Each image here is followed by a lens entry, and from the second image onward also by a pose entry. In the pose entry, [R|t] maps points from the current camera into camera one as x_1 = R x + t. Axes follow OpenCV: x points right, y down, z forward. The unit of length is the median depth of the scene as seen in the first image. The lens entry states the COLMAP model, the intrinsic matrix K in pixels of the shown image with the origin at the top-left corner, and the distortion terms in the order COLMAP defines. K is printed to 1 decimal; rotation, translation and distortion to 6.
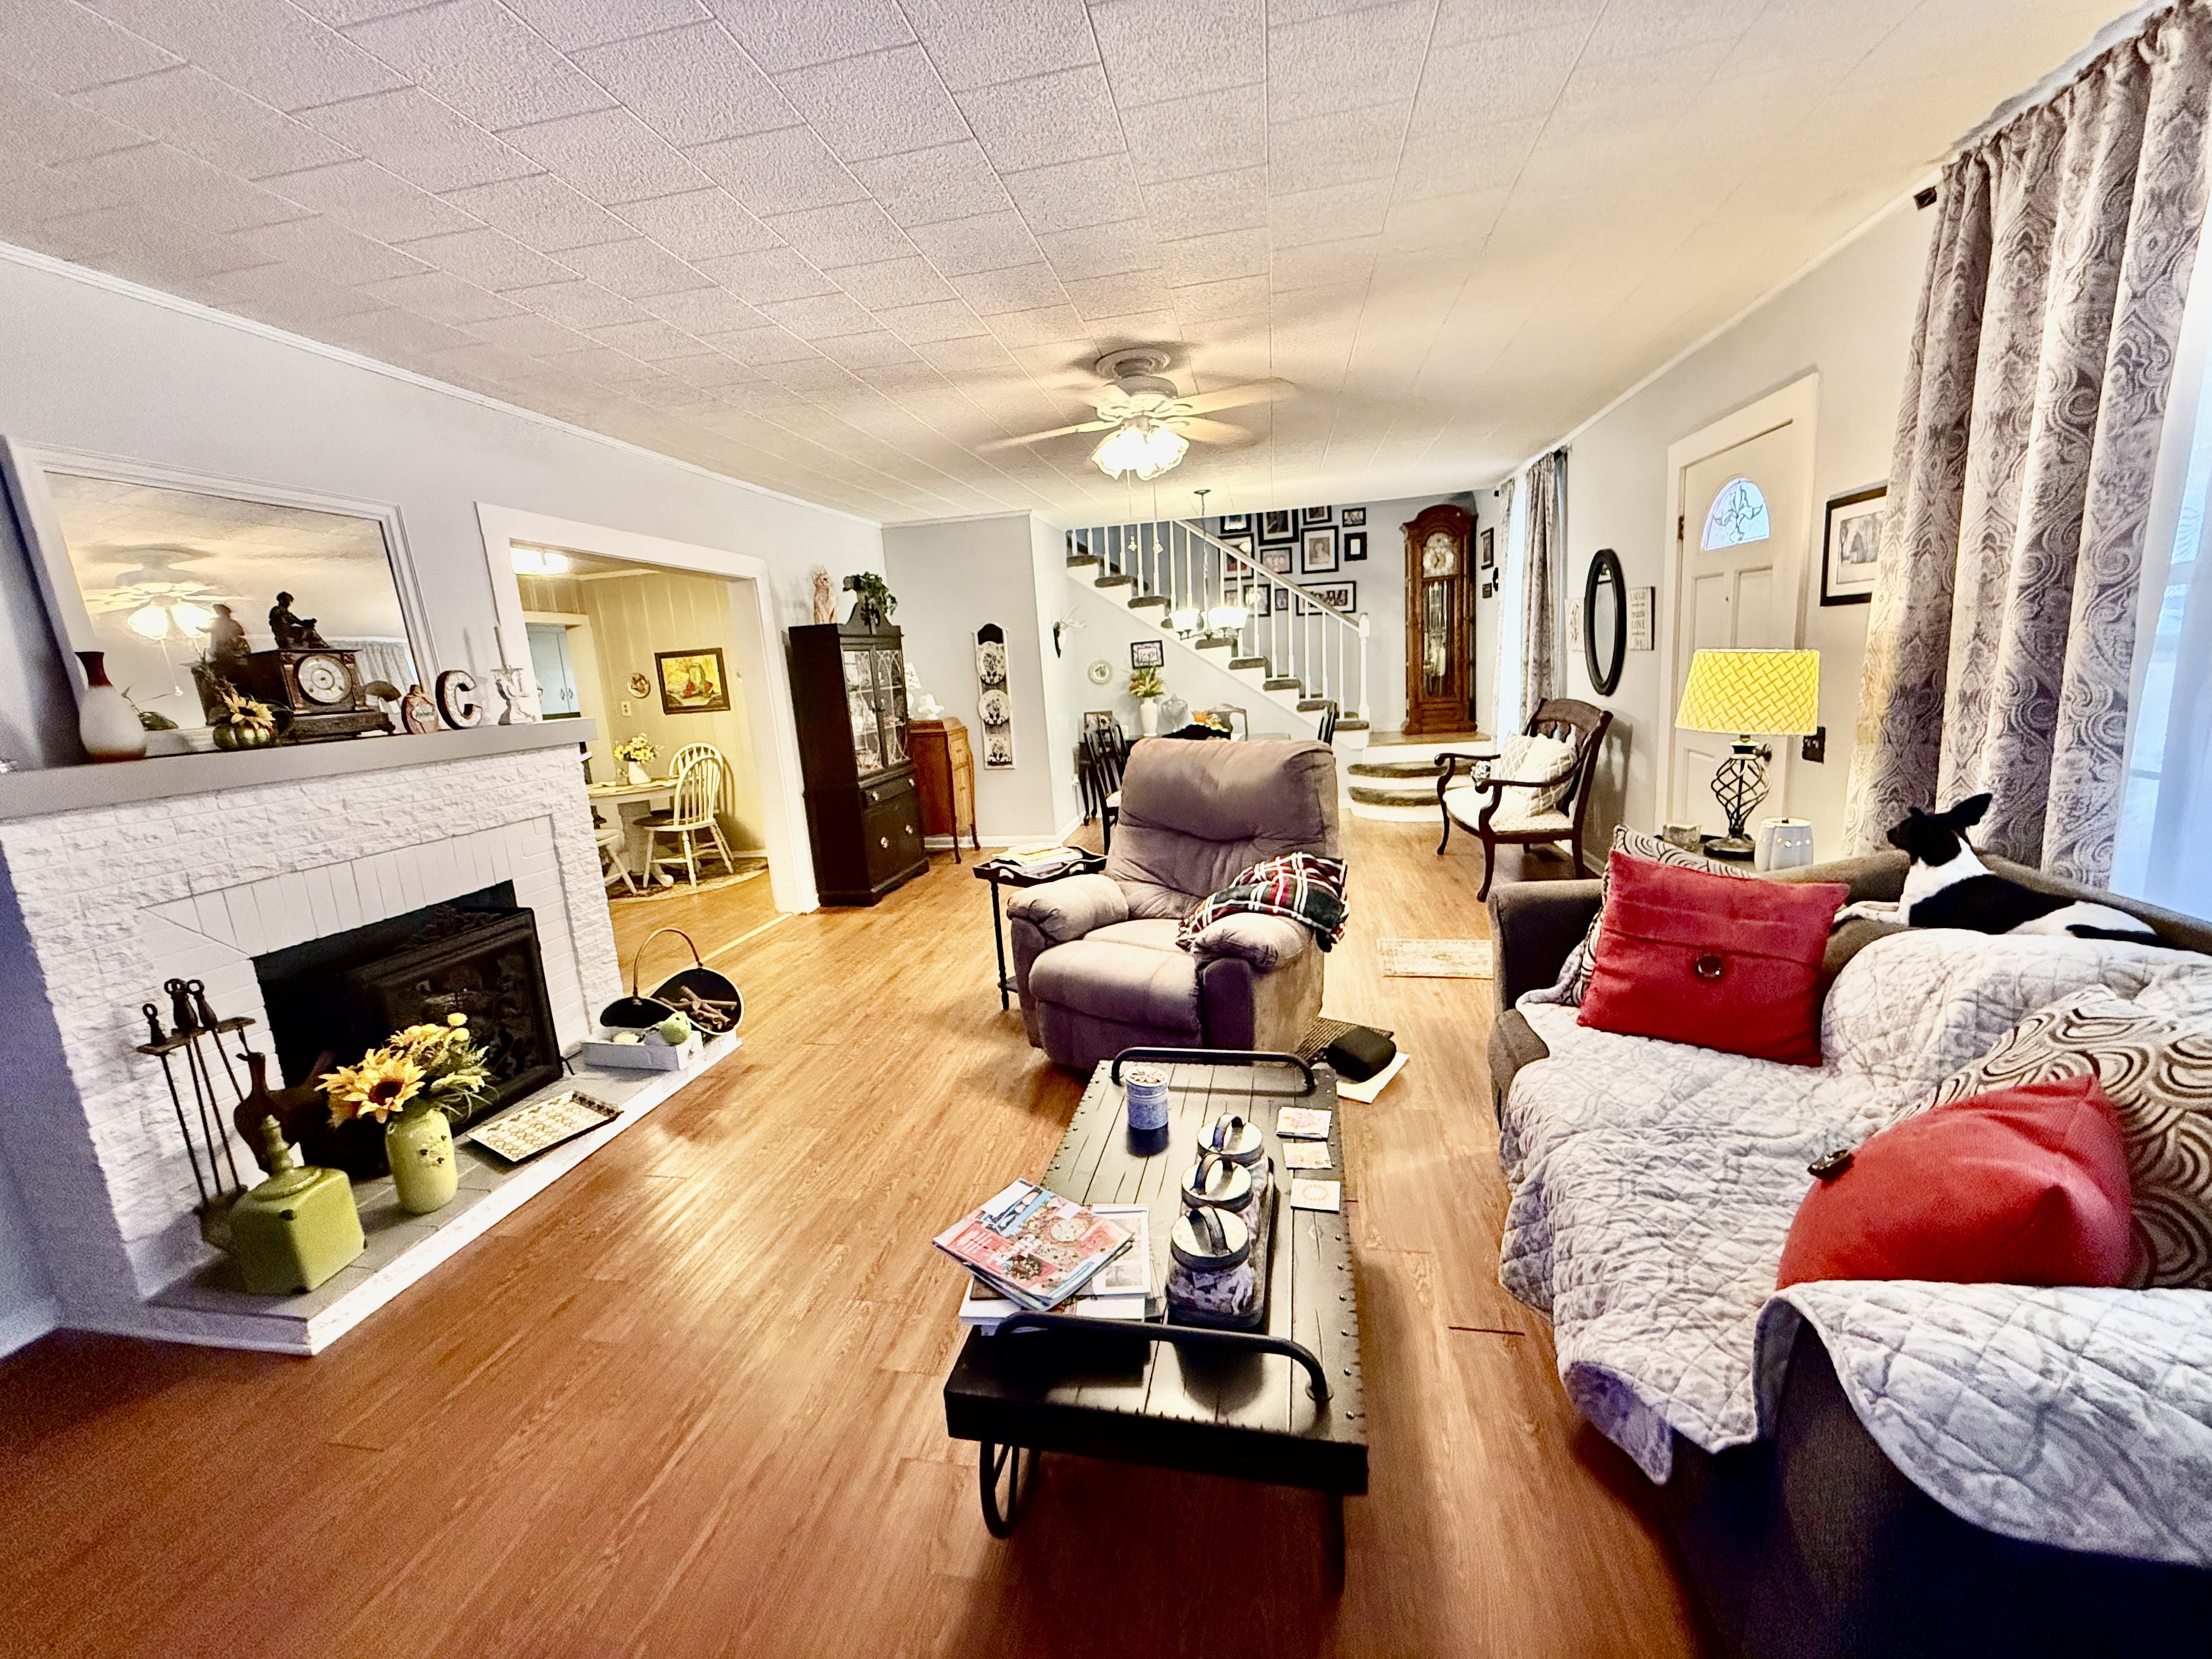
lens RADIAL K [[878.8, 0, 1103.5], [0, 878.8, 824.6], [0, 0, 1]] dist [-0.000869, 0.000202]
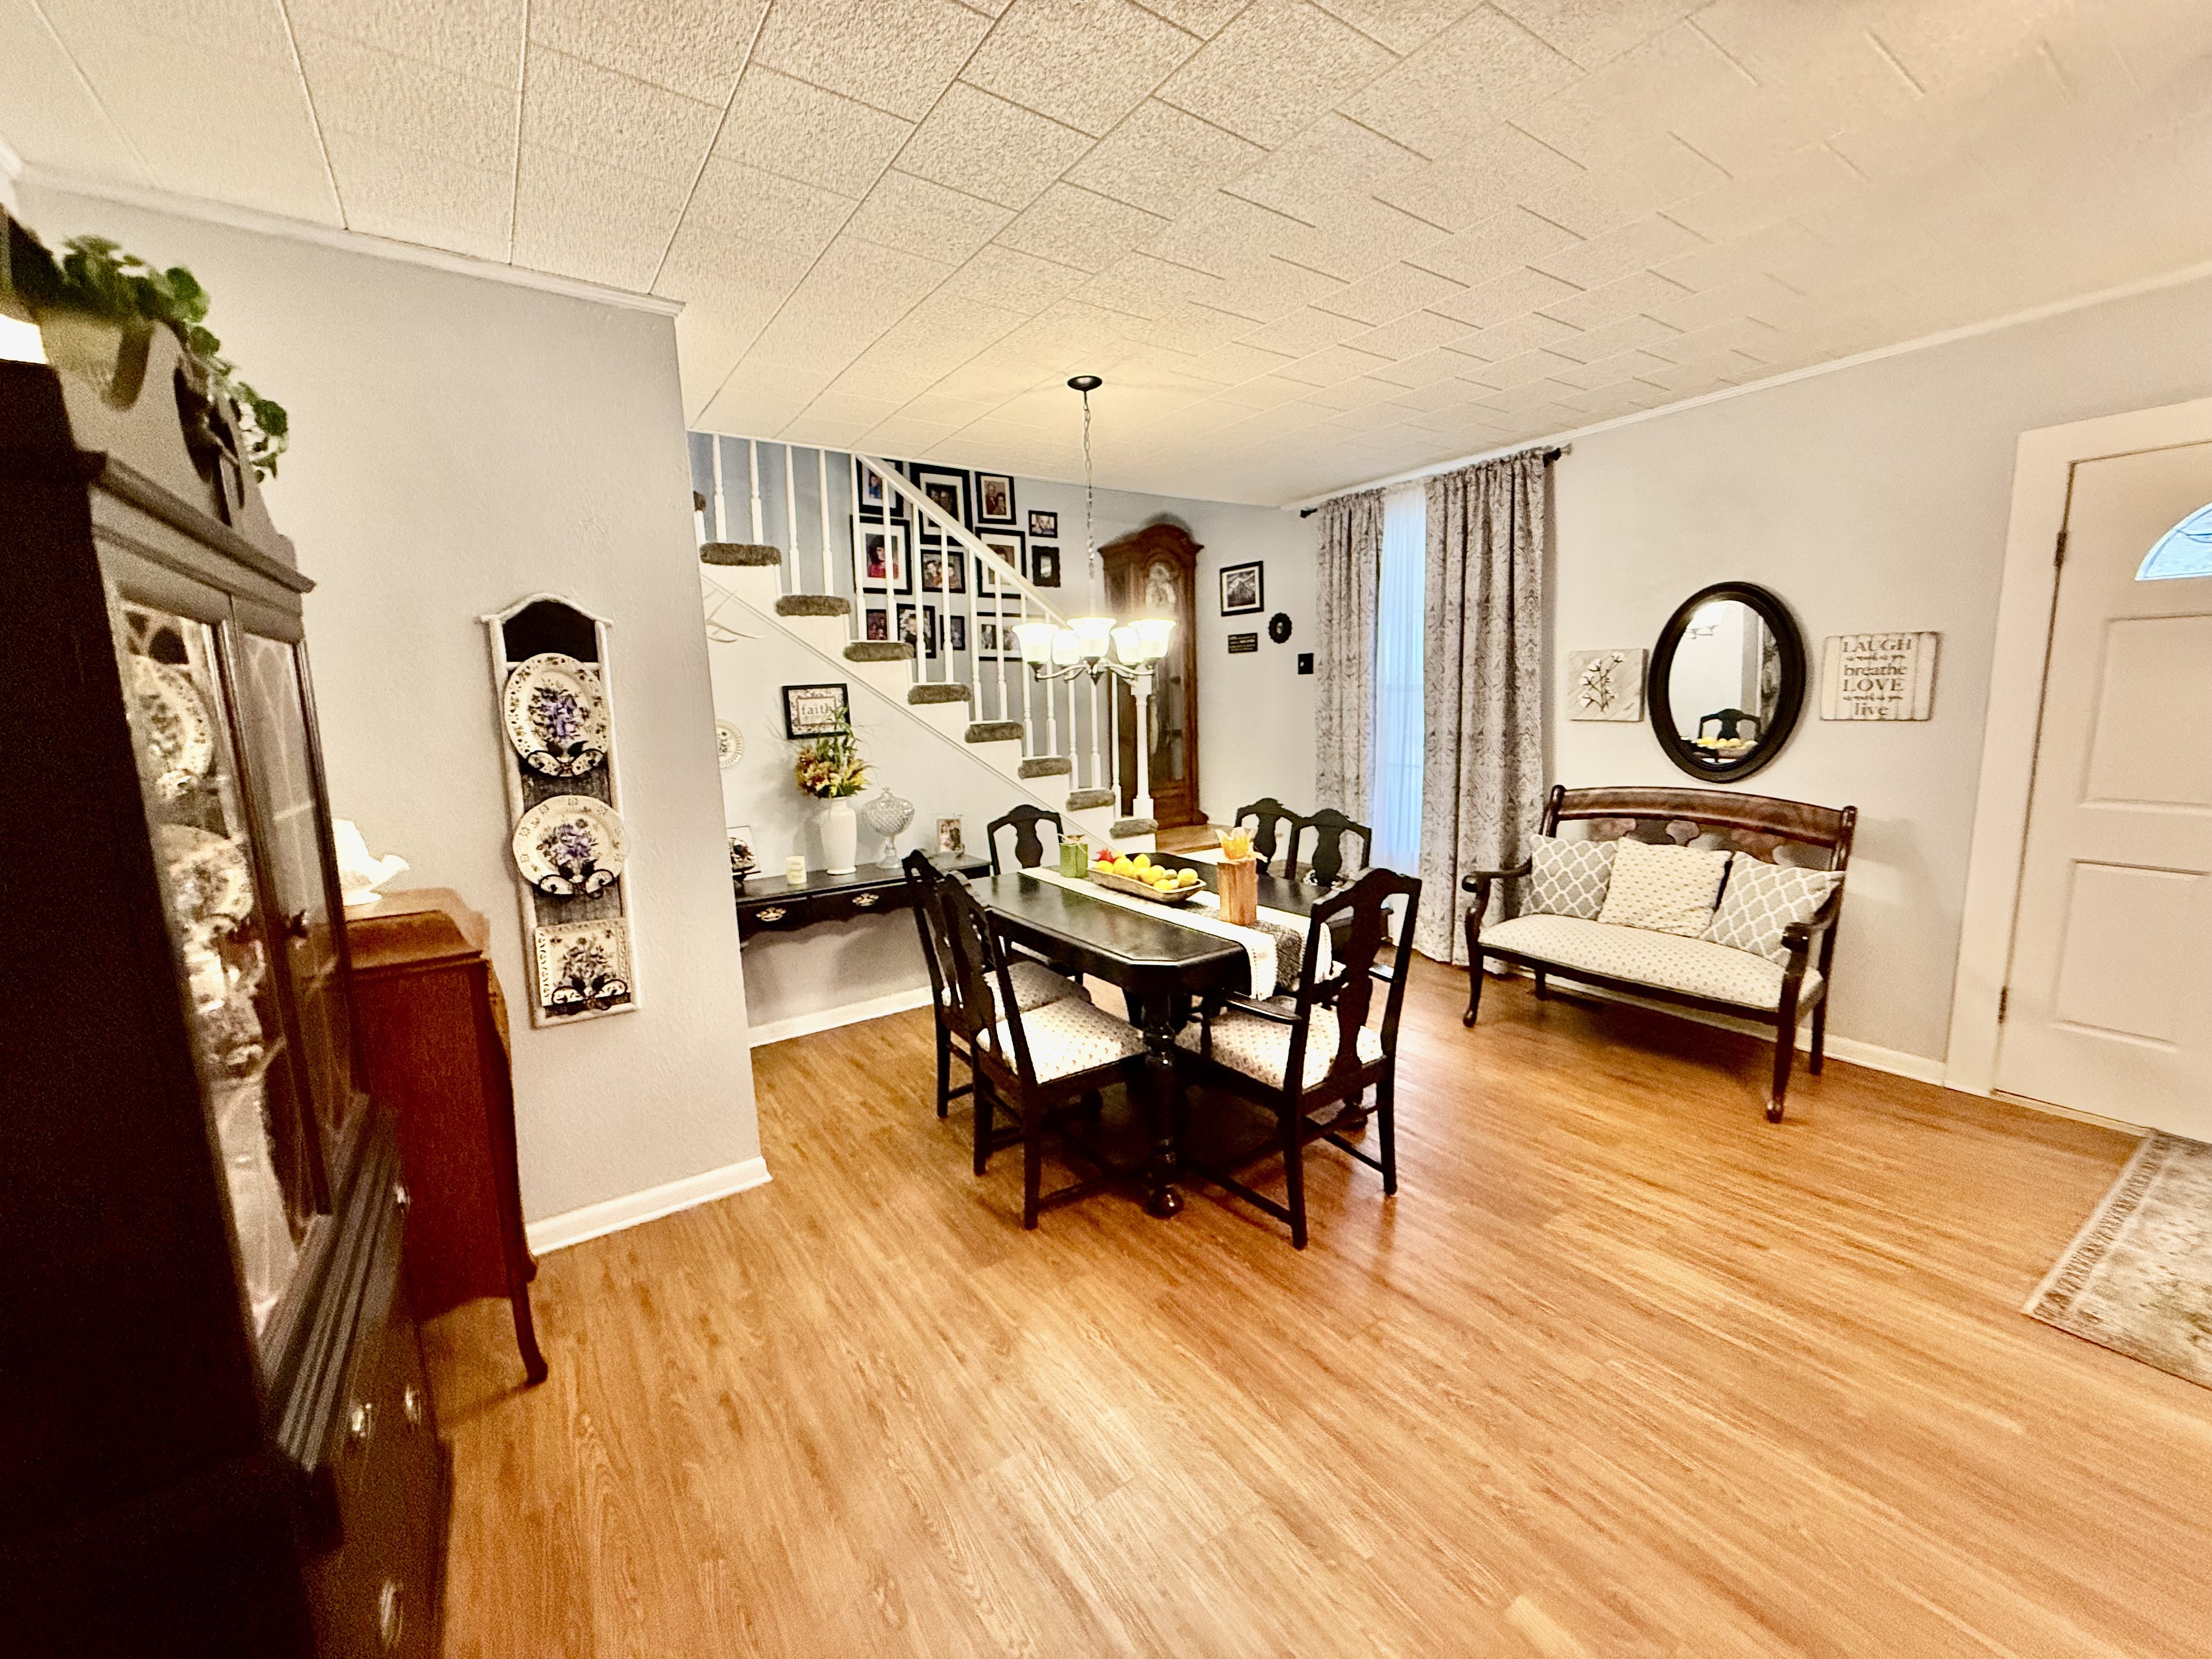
lens RADIAL K [[878.8, 0, 1103.5], [0, 878.8, 824.6], [0, 0, 1]] dist [-0.000869, 0.000202]
pose [[0.698656, -0.058373, 0.713073, -0.220554], [0.117267, 0.992530, -0.033647, -0.104969], [-0.705782, 0.107128, 0.700282, 0.608891]]
